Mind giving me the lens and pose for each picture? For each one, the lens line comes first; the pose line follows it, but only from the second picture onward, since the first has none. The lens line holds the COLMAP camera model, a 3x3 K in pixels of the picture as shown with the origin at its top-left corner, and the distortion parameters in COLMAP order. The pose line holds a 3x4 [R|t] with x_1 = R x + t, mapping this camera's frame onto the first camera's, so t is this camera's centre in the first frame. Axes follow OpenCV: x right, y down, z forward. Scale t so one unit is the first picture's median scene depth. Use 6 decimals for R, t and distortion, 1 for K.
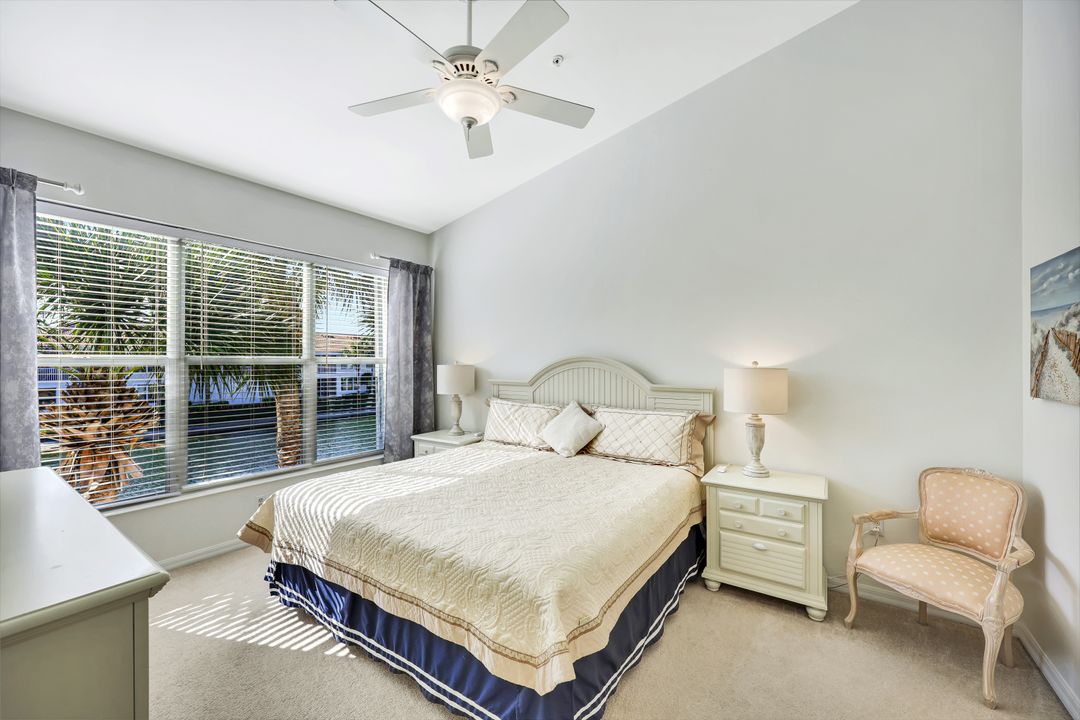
lens RADIAL K [[432.8, 0, 543.0], [0, 432.8, 361.8], [0, 0, 1]] dist [-0.001735, 0.000029]
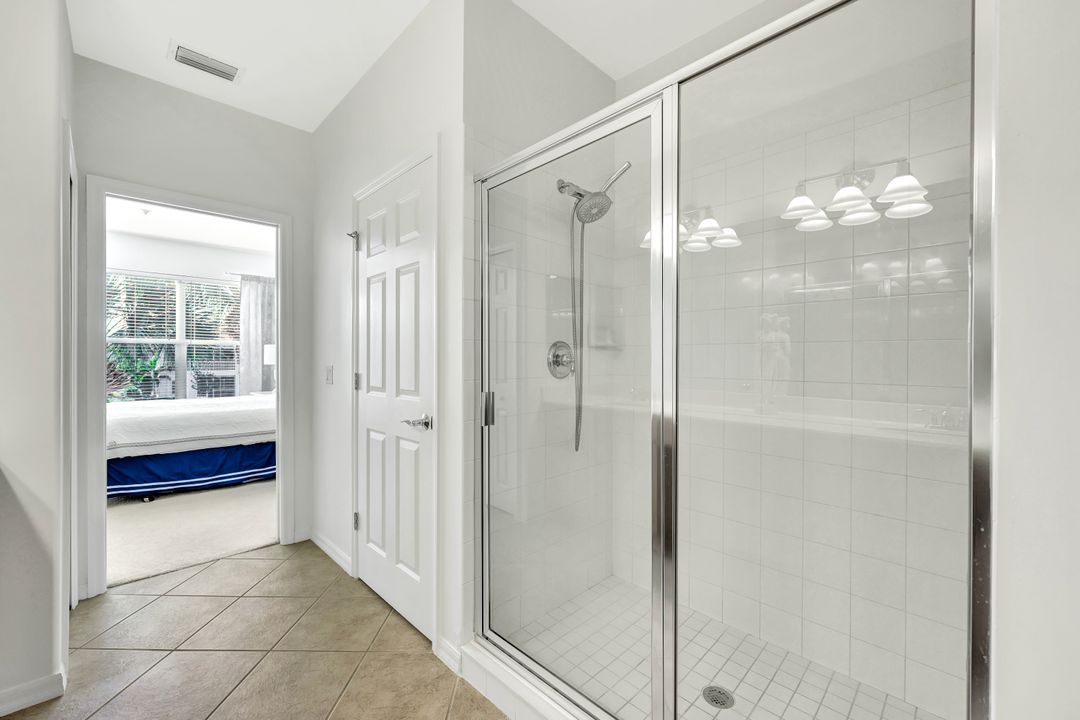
lens RADIAL K [[432.8, 0, 535.8], [0, 432.8, 357.3], [0, 0, 1]] dist [-0.001735, 0.000029]
pose [[0.980935, 0.008343, -0.194155, 1.440473], [-0.006349, 0.999921, 0.010889, 0.038566], [0.194230, -0.009448, 0.980910, -0.422029]]
